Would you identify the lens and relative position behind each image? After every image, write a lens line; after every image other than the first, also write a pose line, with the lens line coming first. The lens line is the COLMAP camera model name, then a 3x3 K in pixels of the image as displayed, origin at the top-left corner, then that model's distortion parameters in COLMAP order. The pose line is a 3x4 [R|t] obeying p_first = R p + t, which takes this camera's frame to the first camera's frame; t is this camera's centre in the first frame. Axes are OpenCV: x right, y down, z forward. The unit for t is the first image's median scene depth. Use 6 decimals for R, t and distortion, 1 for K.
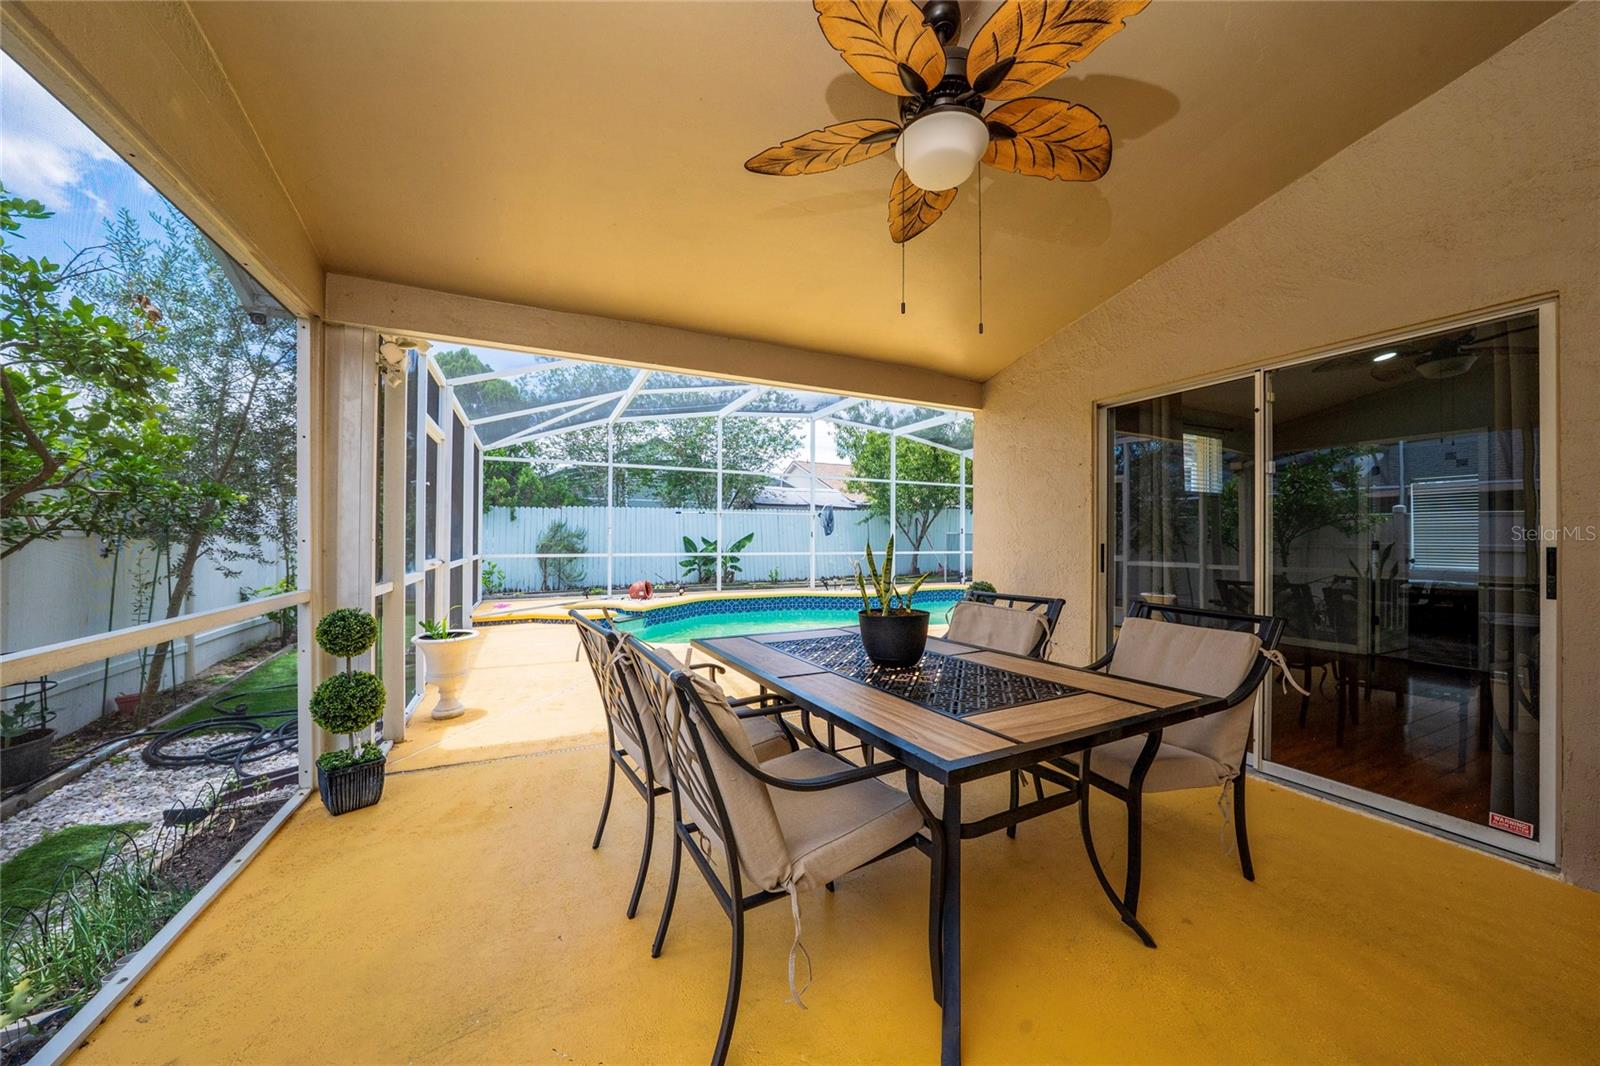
lens RADIAL K [[555.0, 0, 796.5], [0, 555.0, 531.2], [0, 0, 1]] dist [-0.003268, 0.000441]
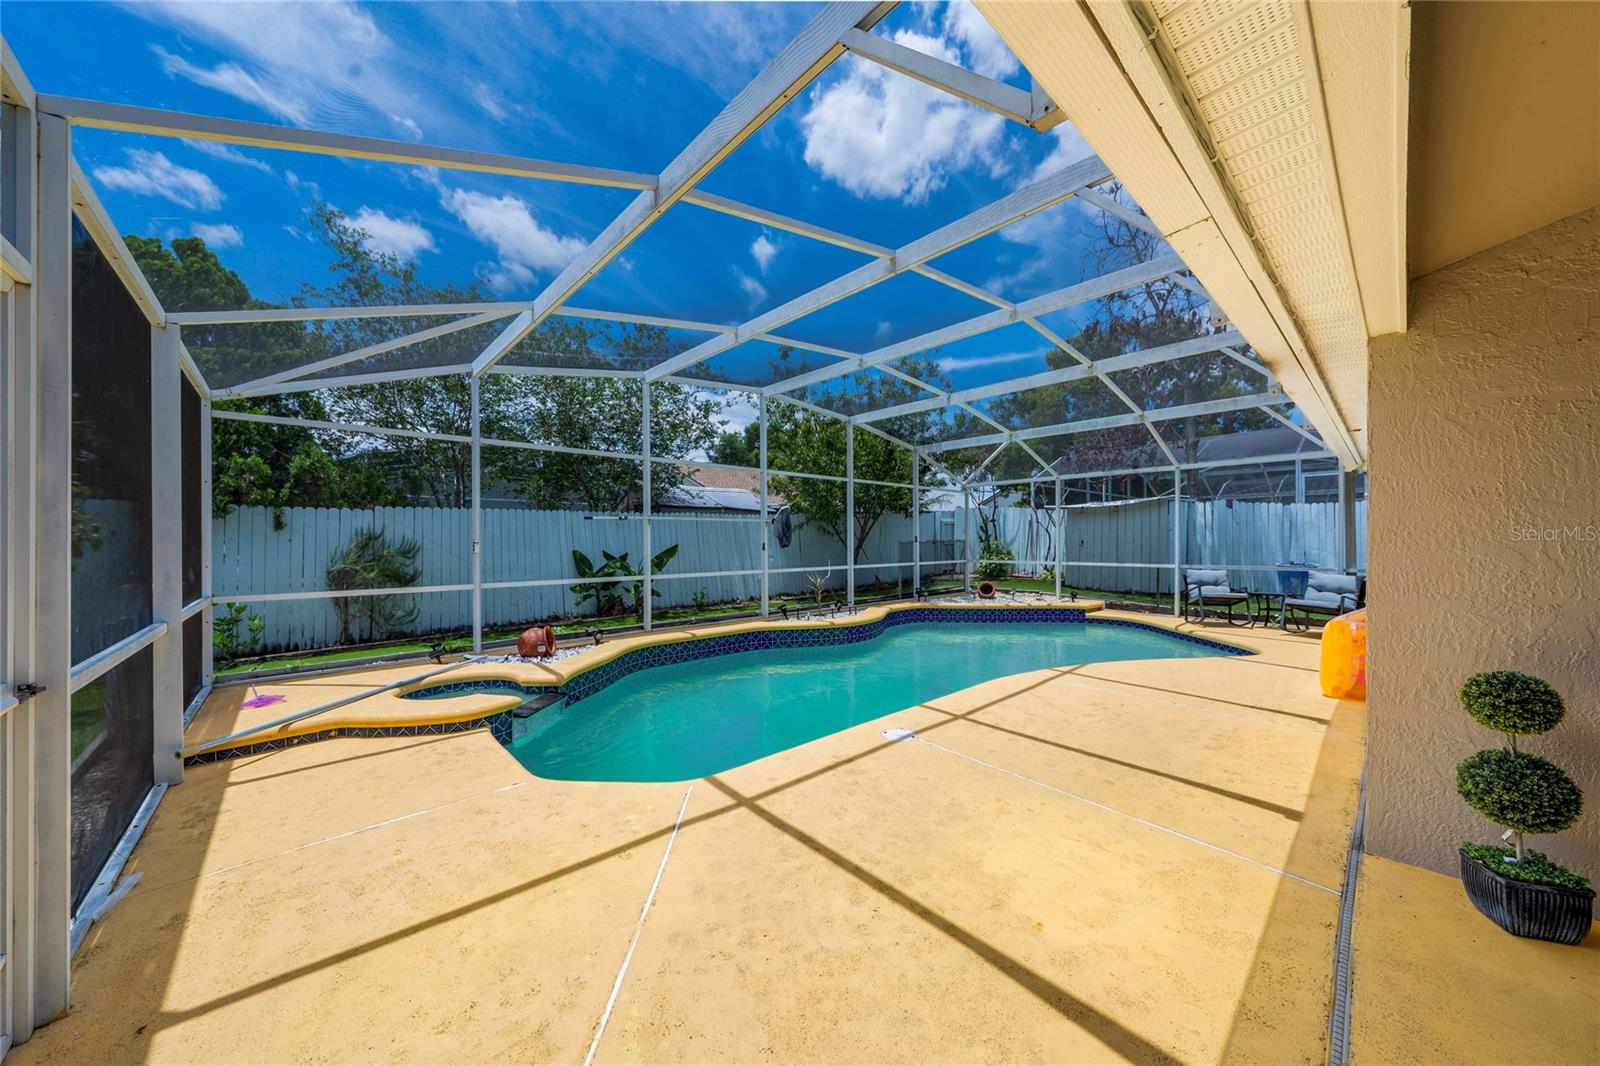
lens RADIAL K [[555.0, 0, 811.2], [0, 555.0, 540.6], [0, 0, 1]] dist [-0.003268, 0.000441]
pose [[0.954716, -0.010150, 0.297344, -0.141013], [0.006644, 0.999896, 0.012796, -0.011707], [-0.297443, -0.010241, 0.954685, 0.259844]]
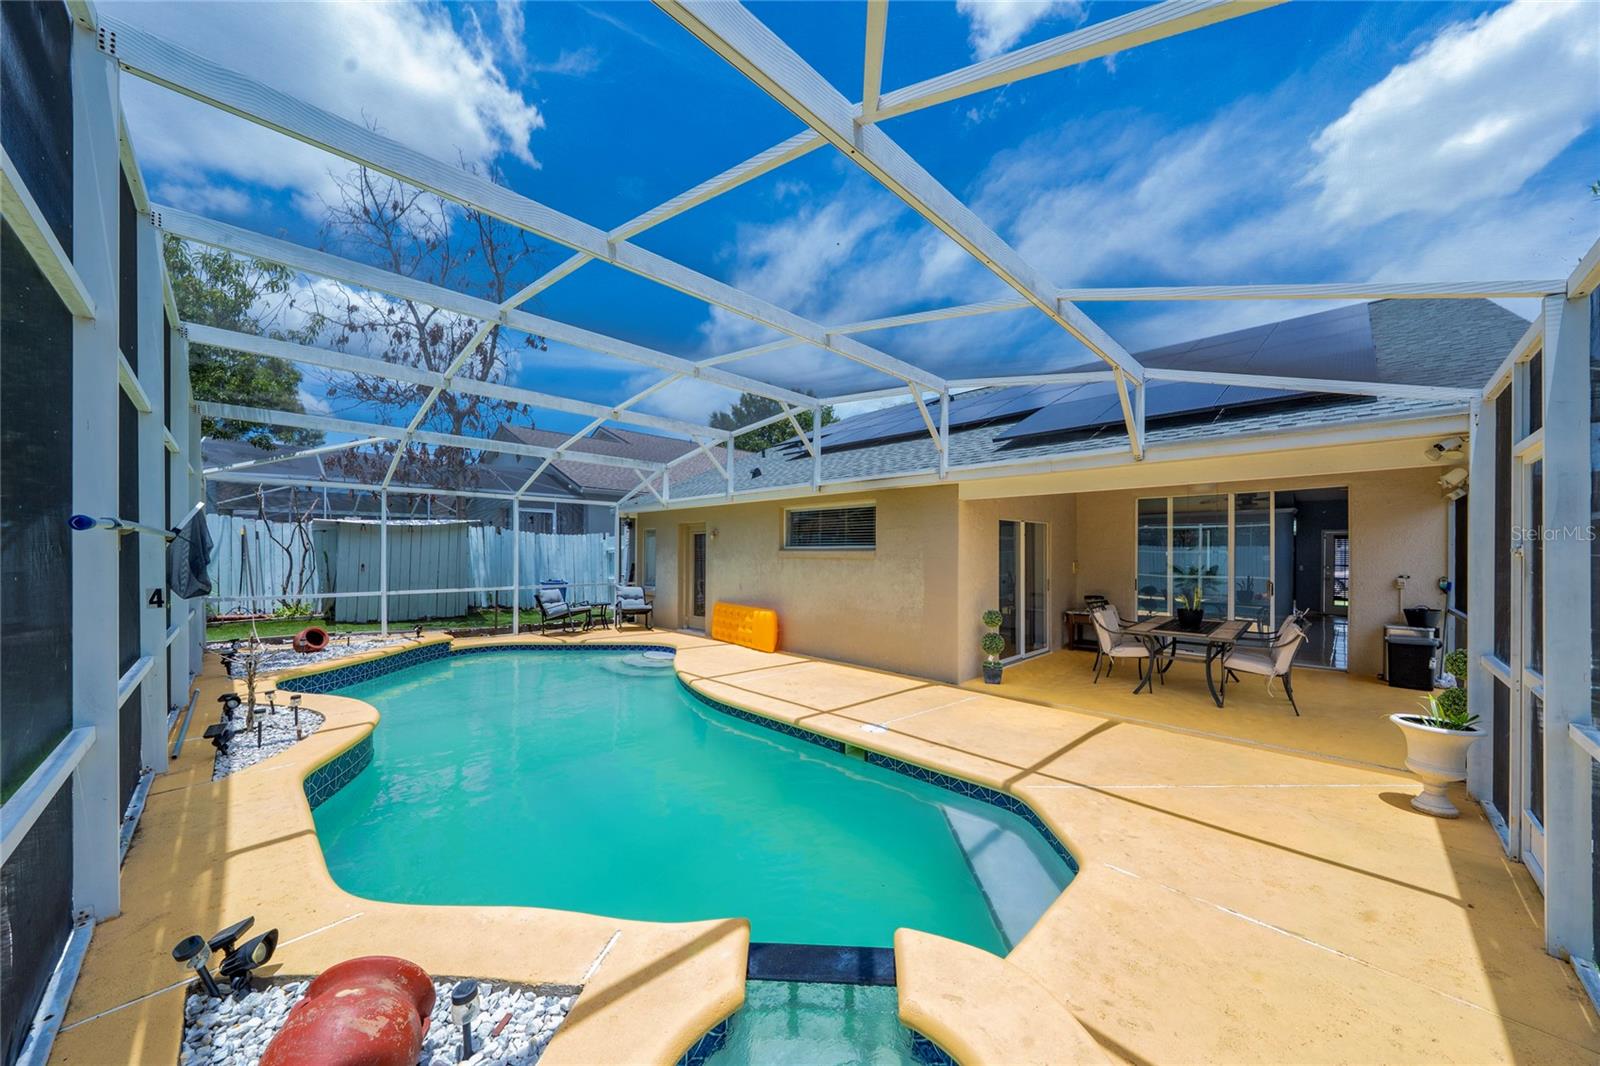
lens RADIAL K [[555.0, 0, 804.5], [0, 555.0, 550.1], [0, 0, 1]] dist [-0.003268, 0.000441]
pose [[-0.336789, -0.000535, 0.941580, -0.372071], [-0.016306, 0.999853, -0.005264, -0.023444], [-0.941439, -0.017126, -0.336748, 0.752454]]
